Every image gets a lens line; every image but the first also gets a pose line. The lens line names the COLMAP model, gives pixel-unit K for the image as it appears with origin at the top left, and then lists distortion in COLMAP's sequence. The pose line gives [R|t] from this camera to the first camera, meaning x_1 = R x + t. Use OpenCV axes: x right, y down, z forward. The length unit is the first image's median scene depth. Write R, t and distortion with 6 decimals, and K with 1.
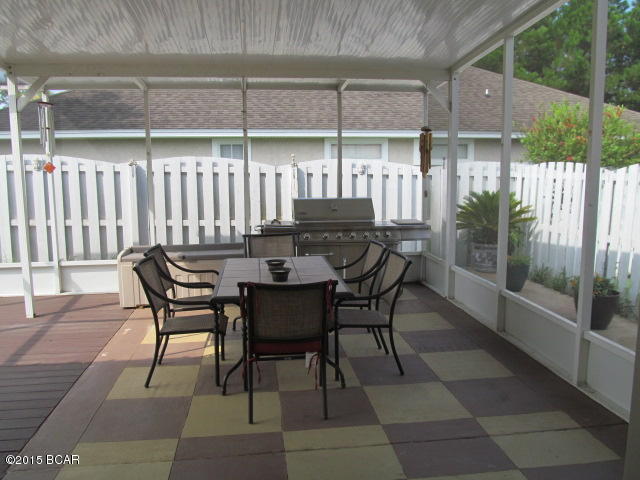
lens RADIAL K [[526.1, 0, 320.7], [0, 526.1, 241.2], [0, 0, 1]] dist [0.002448, 0.004600]
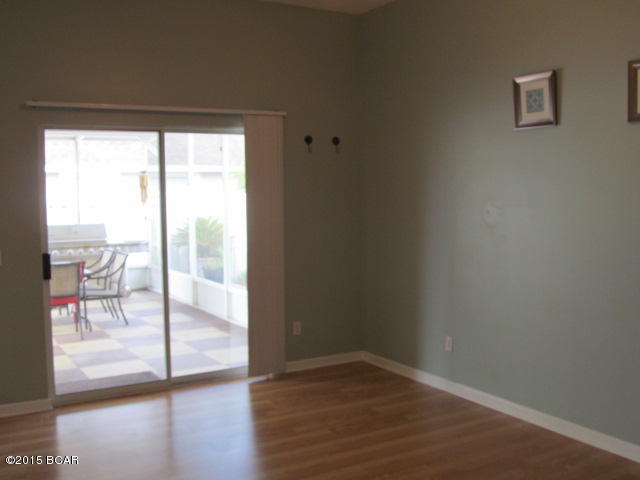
lens RADIAL K [[676.0, 0, 320.7], [0, 676.0, 238.9], [0, 0, 1]] dist [-0.101517, 0.000000]
pose [[0.920031, -0.033735, 0.390391, -0.081642], [0.063551, 0.995943, -0.063708, 0.136378], [-0.386658, 0.083423, 0.918442, -0.997227]]
